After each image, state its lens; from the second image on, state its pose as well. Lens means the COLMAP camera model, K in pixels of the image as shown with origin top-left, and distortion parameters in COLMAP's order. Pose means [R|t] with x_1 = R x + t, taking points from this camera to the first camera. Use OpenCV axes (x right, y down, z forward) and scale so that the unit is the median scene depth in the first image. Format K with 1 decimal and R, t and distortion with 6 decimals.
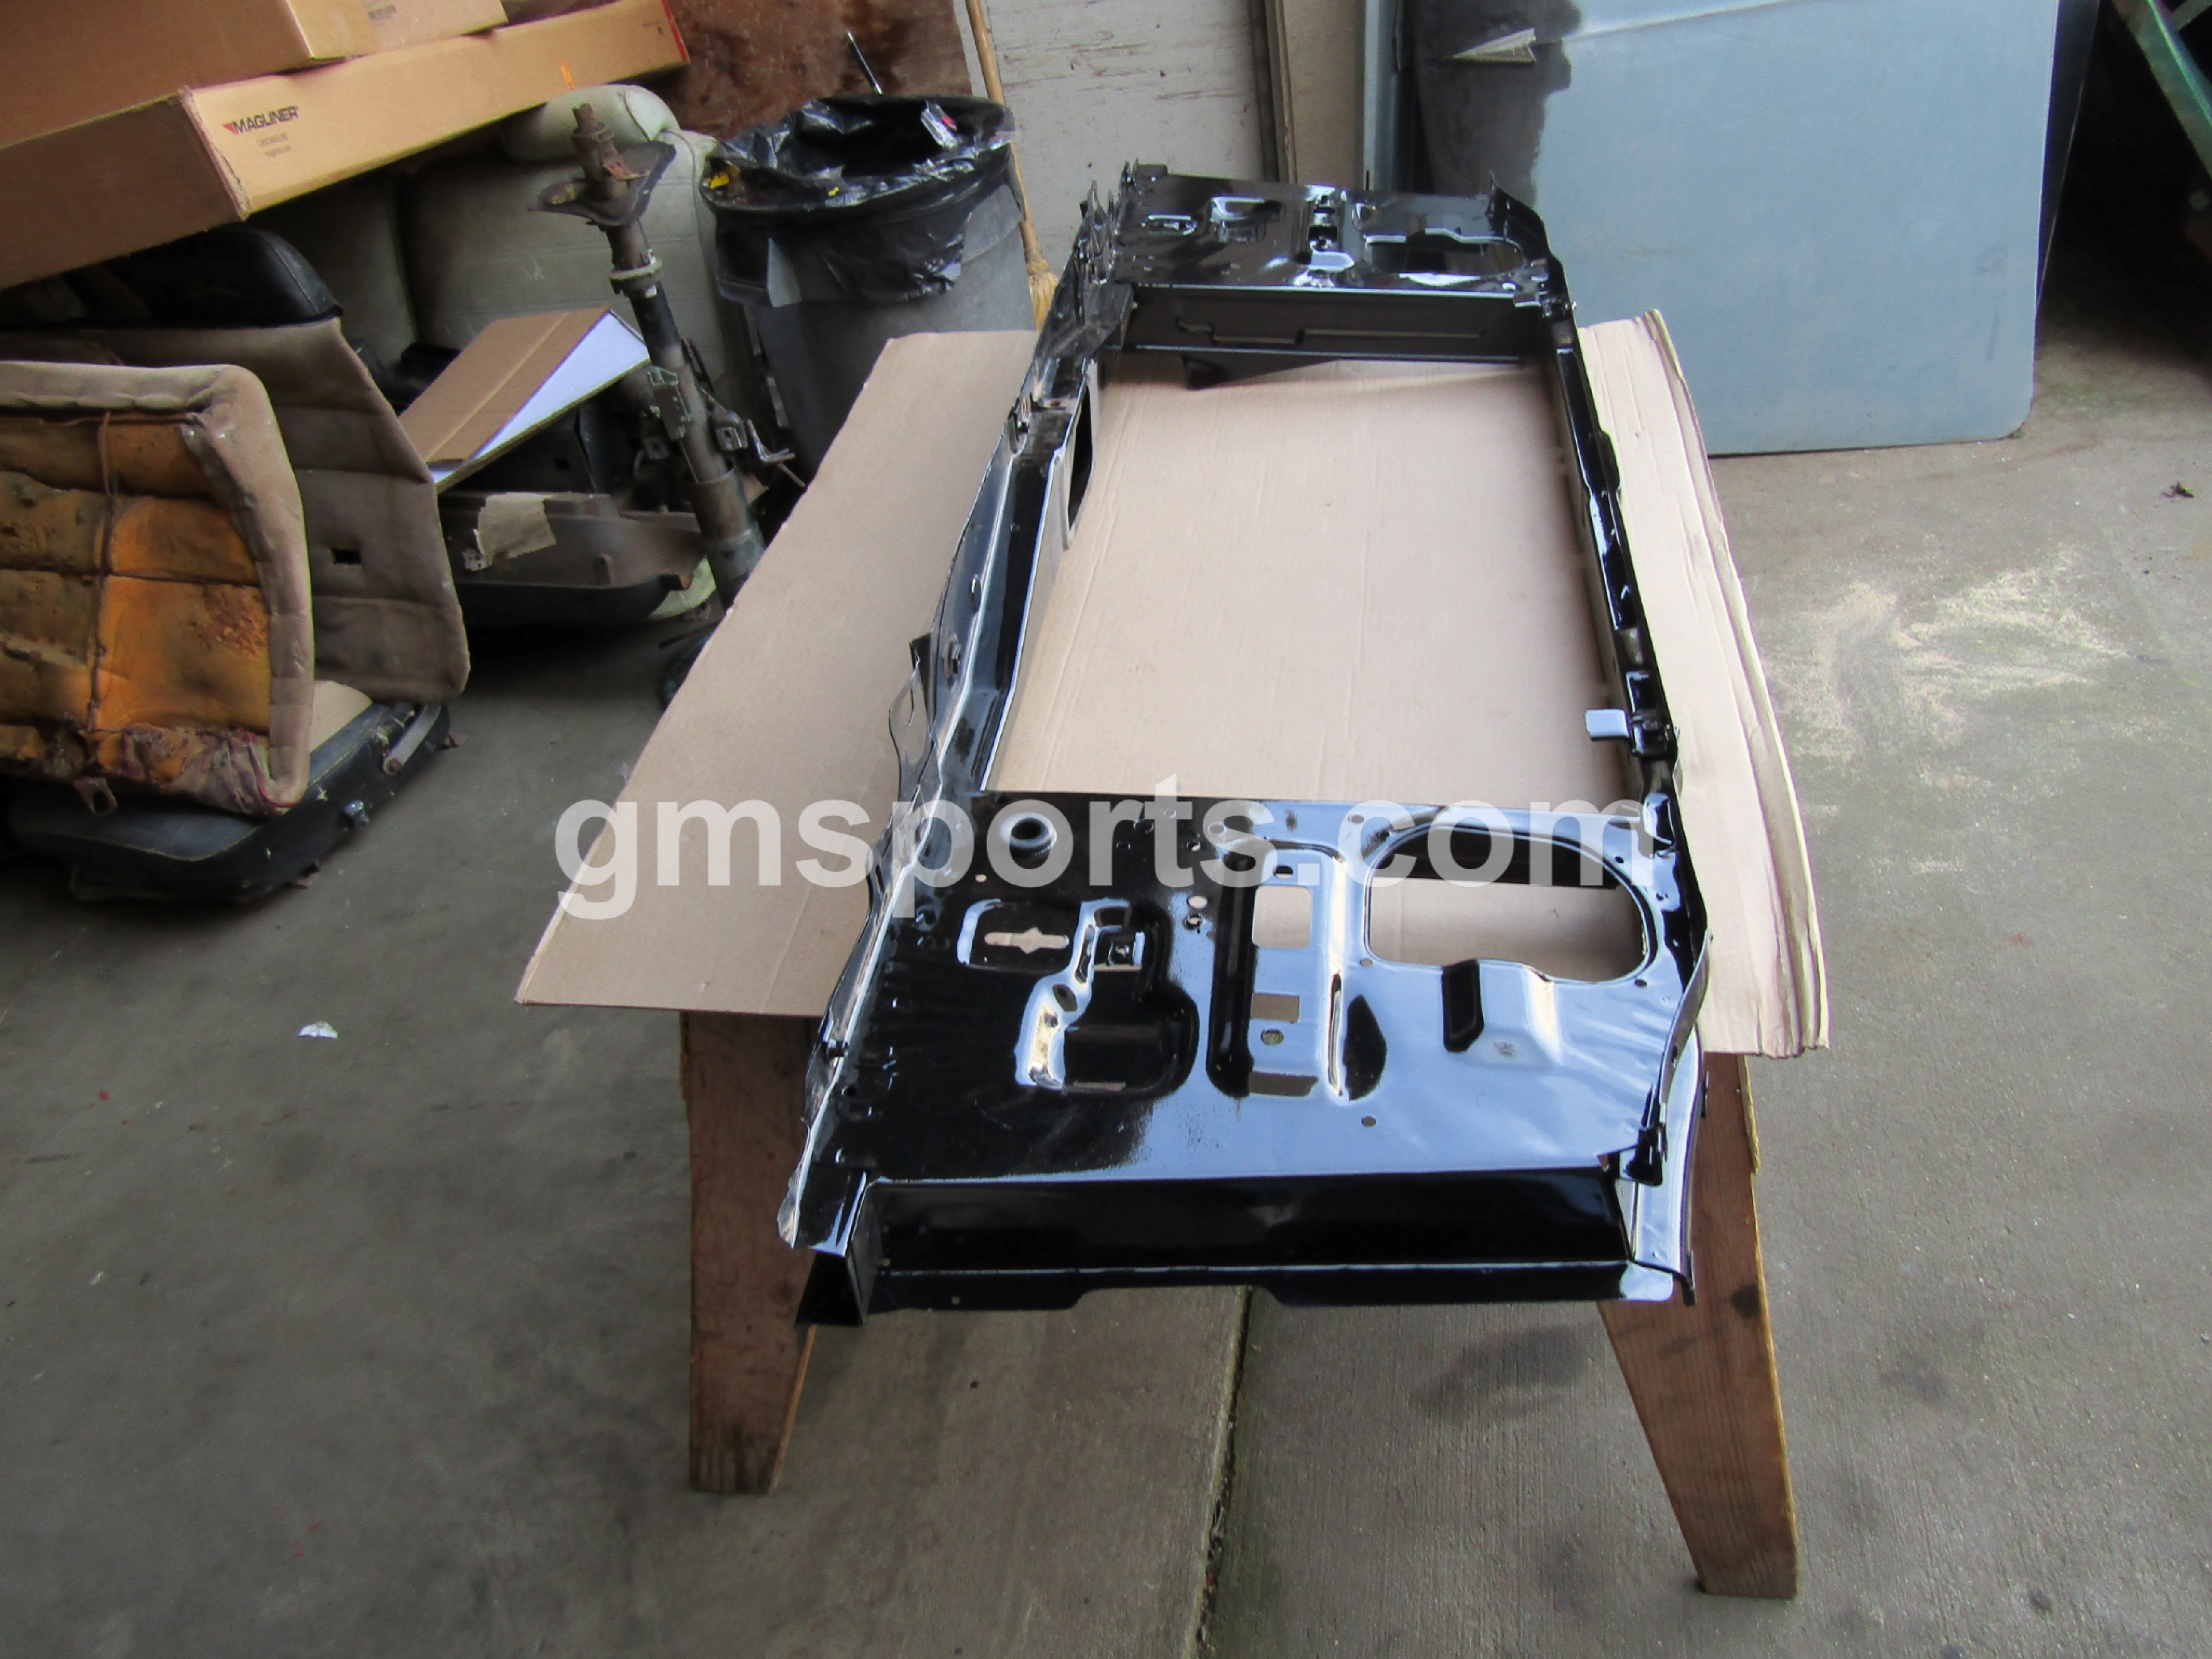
lens RADIAL K [[1581.7, 0, 1115.0], [0, 1581.7, 826.4], [0, 0, 1]] dist [-0.005228, -0.003654]
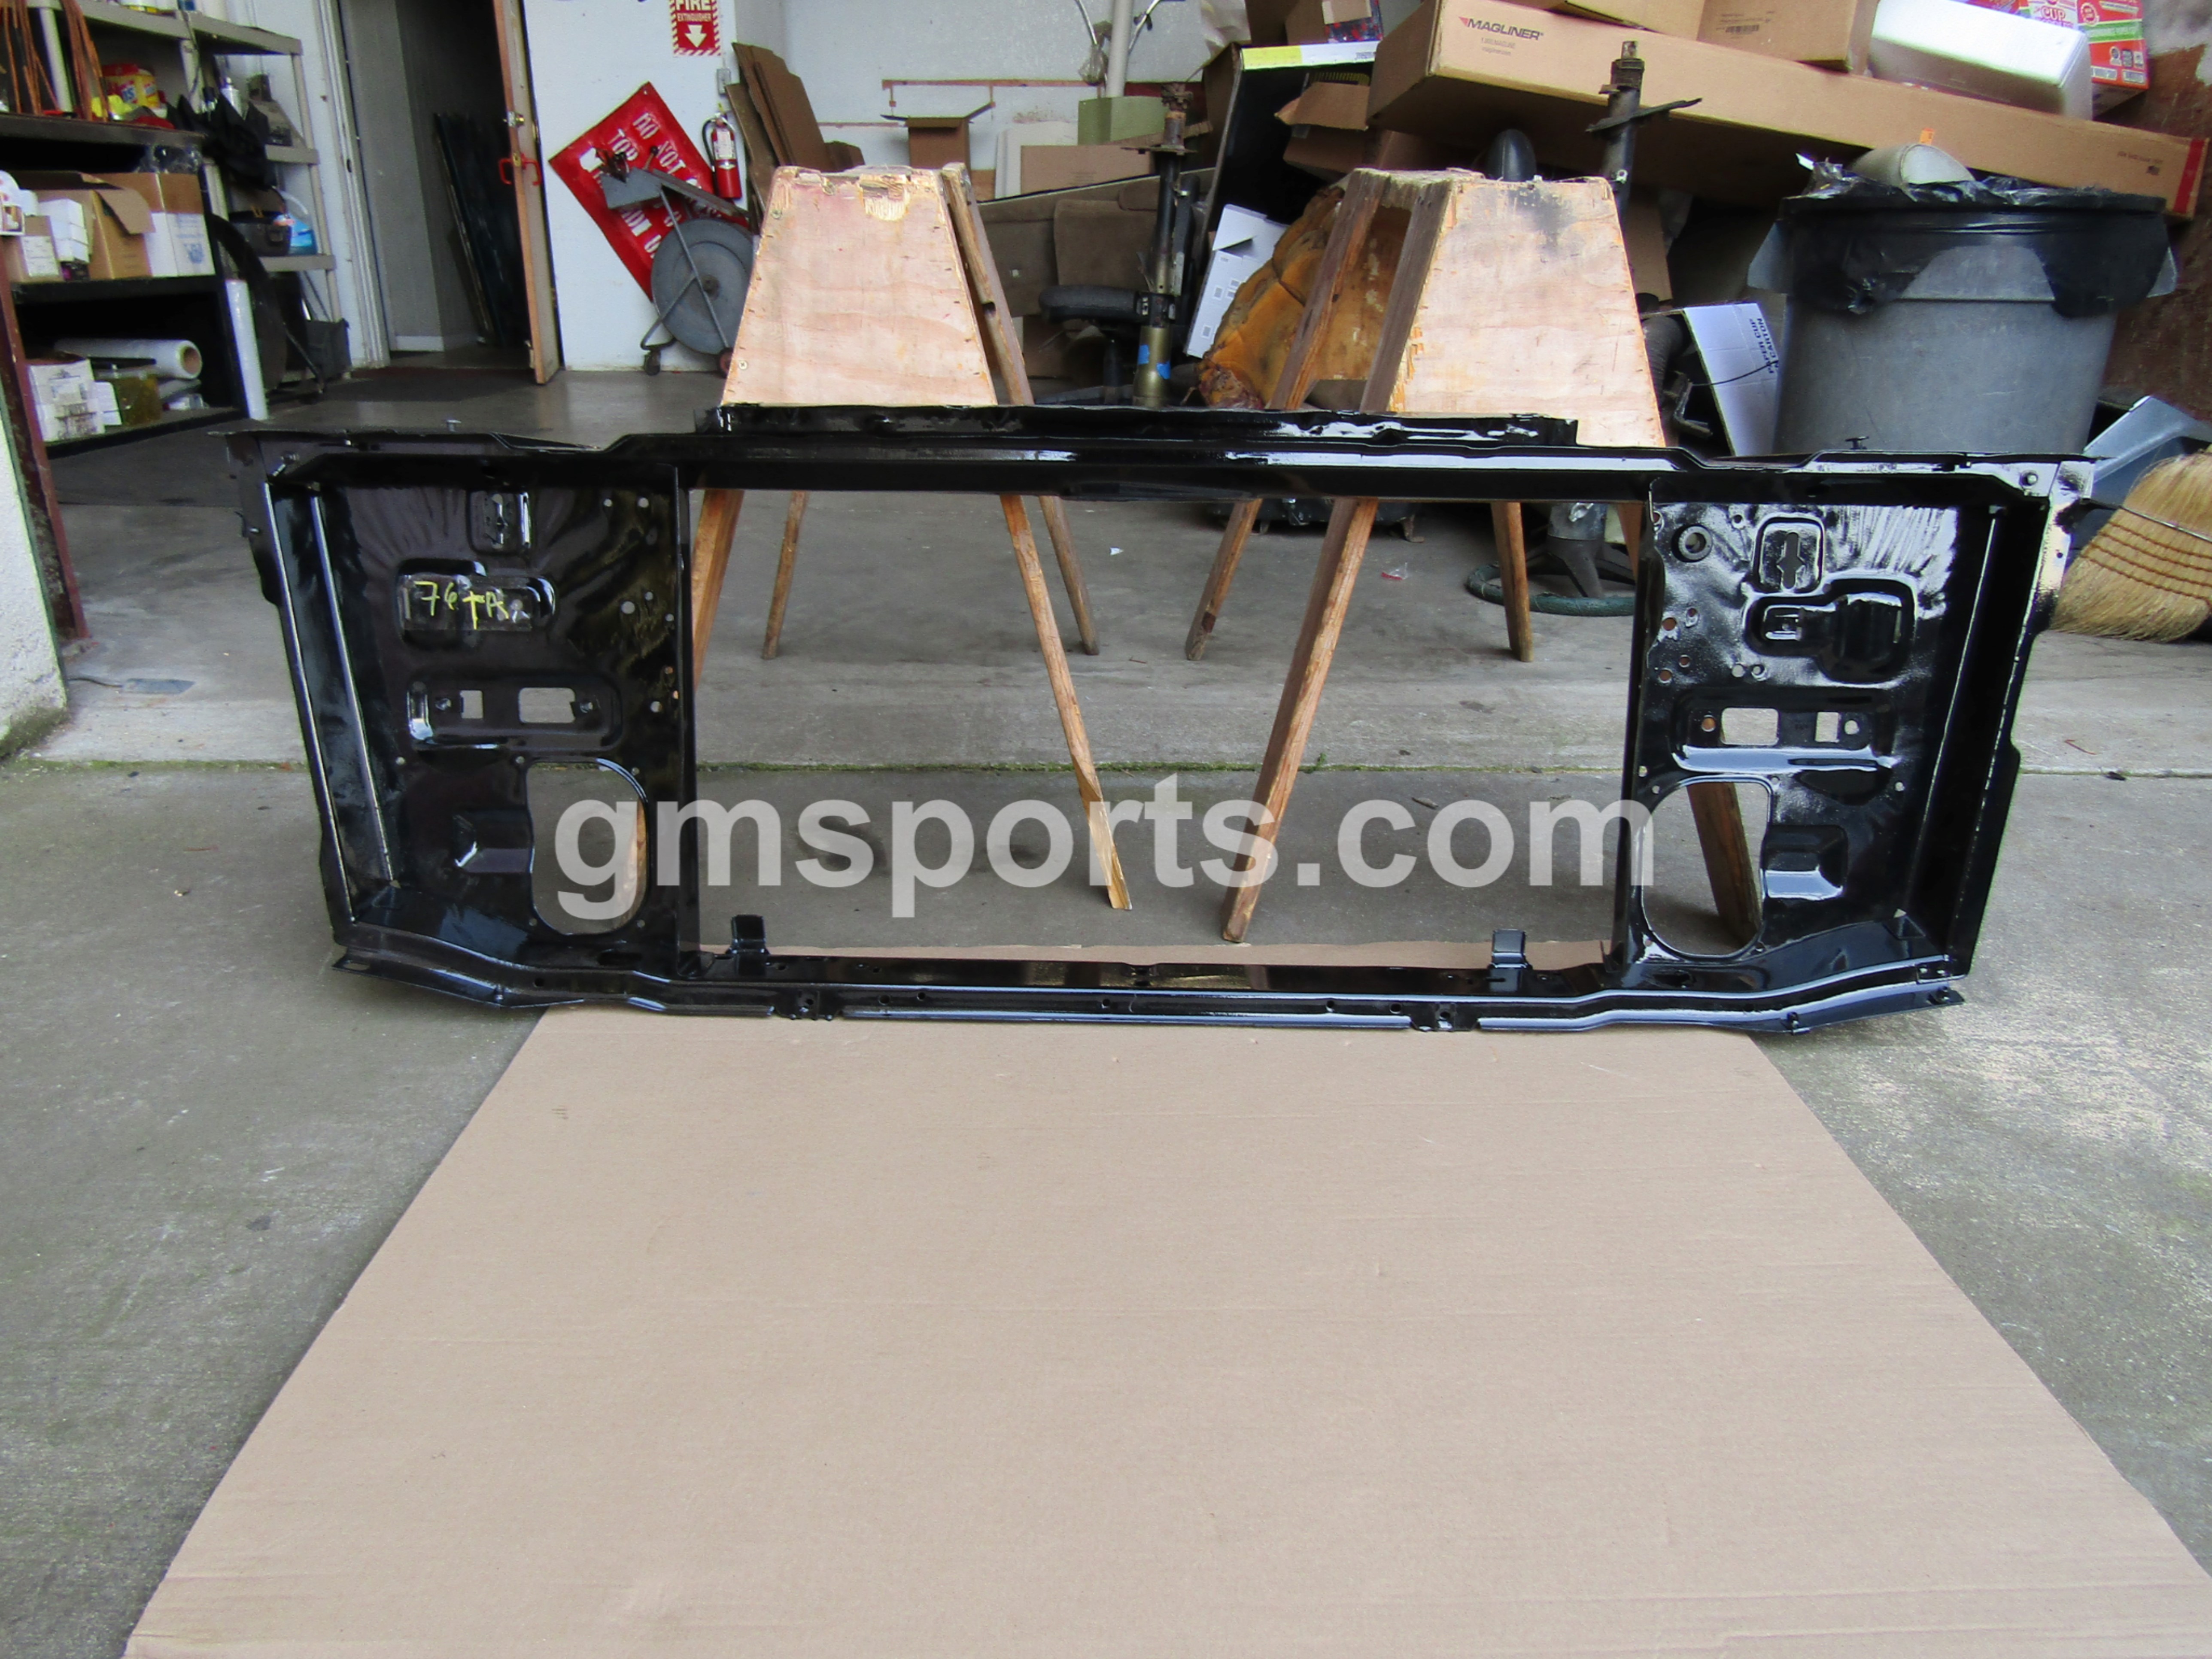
lens RADIAL K [[1593.5, 0, 1119.3], [0, 1593.5, 827.6], [0, 0, 1]] dist [-0.012334, 0.011461]
pose [[0.196254, 0.480831, -0.854568, 0.909634], [-0.655833, 0.712257, 0.250145, -0.062241], [0.728950, 0.511361, 0.455128, 0.436220]]
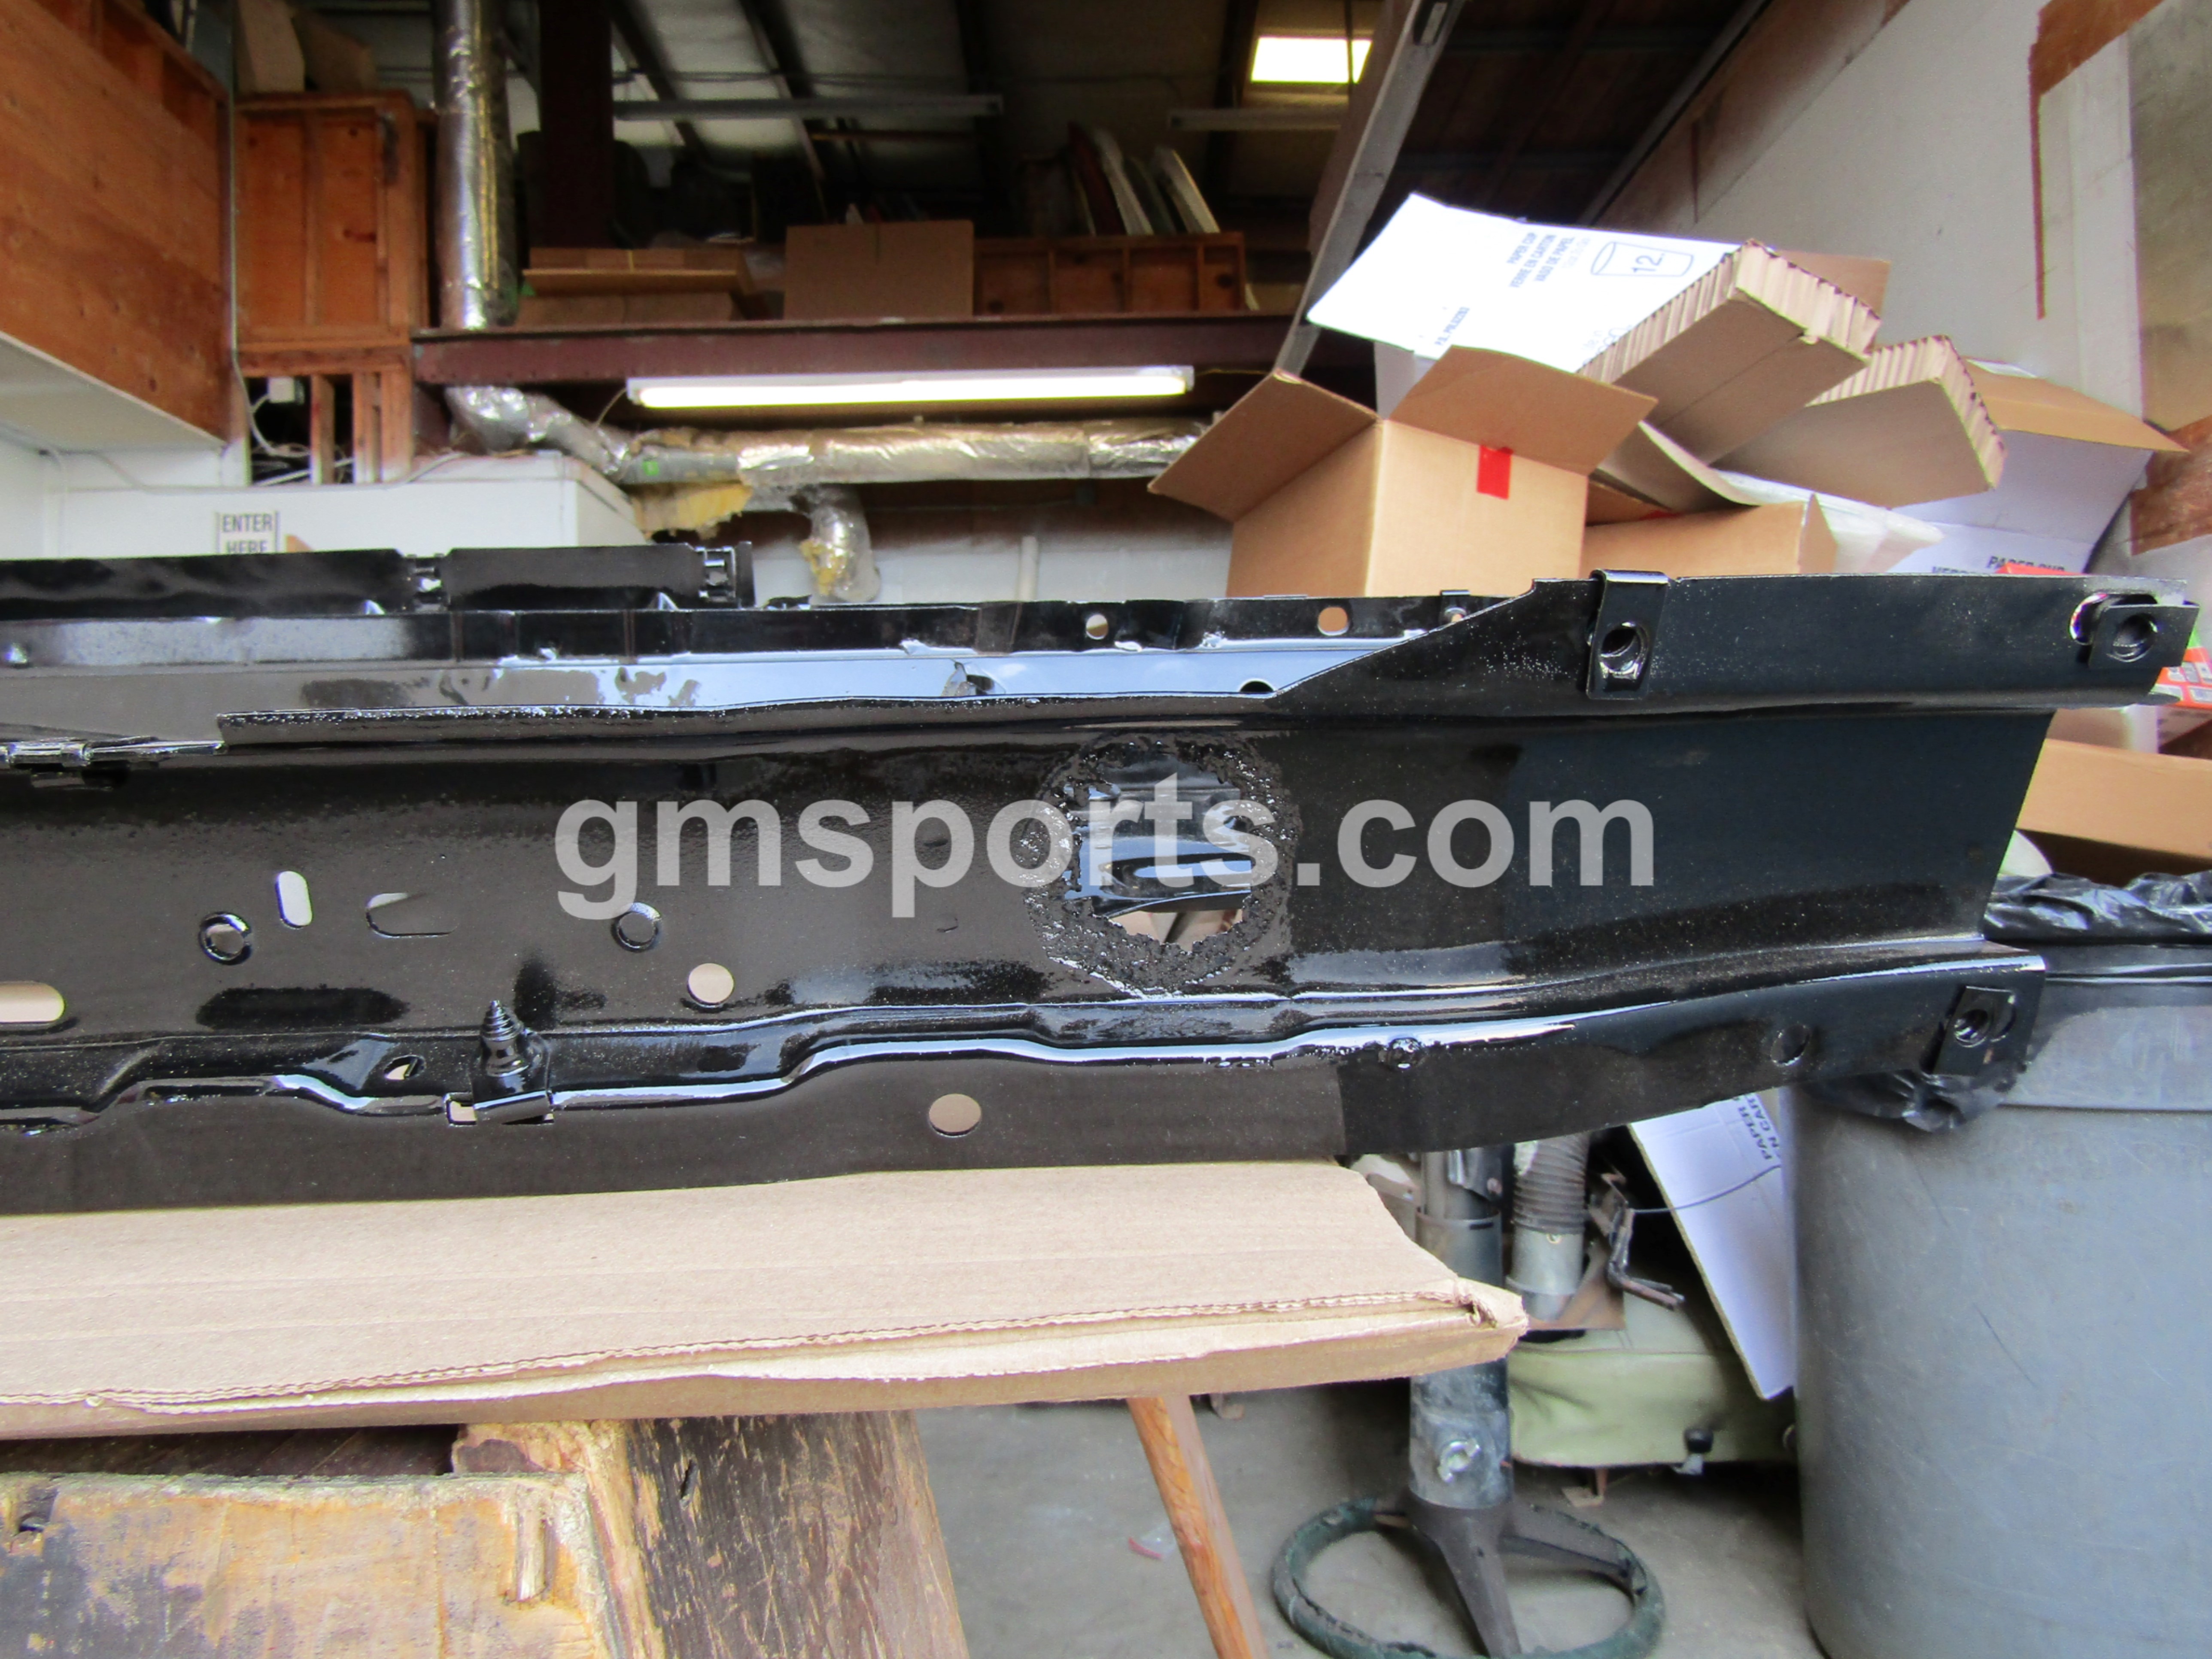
lens RADIAL K [[1575.7, 0, 1116.0], [0, 1575.7, 826.8], [0, 0, 1]] dist [-0.004748, -0.002233]
pose [[0.196210, 0.128237, -0.972140, 0.355584], [-0.633419, 0.773378, -0.025827, -0.268738], [0.748520, 0.620839, 0.232972, 0.724732]]
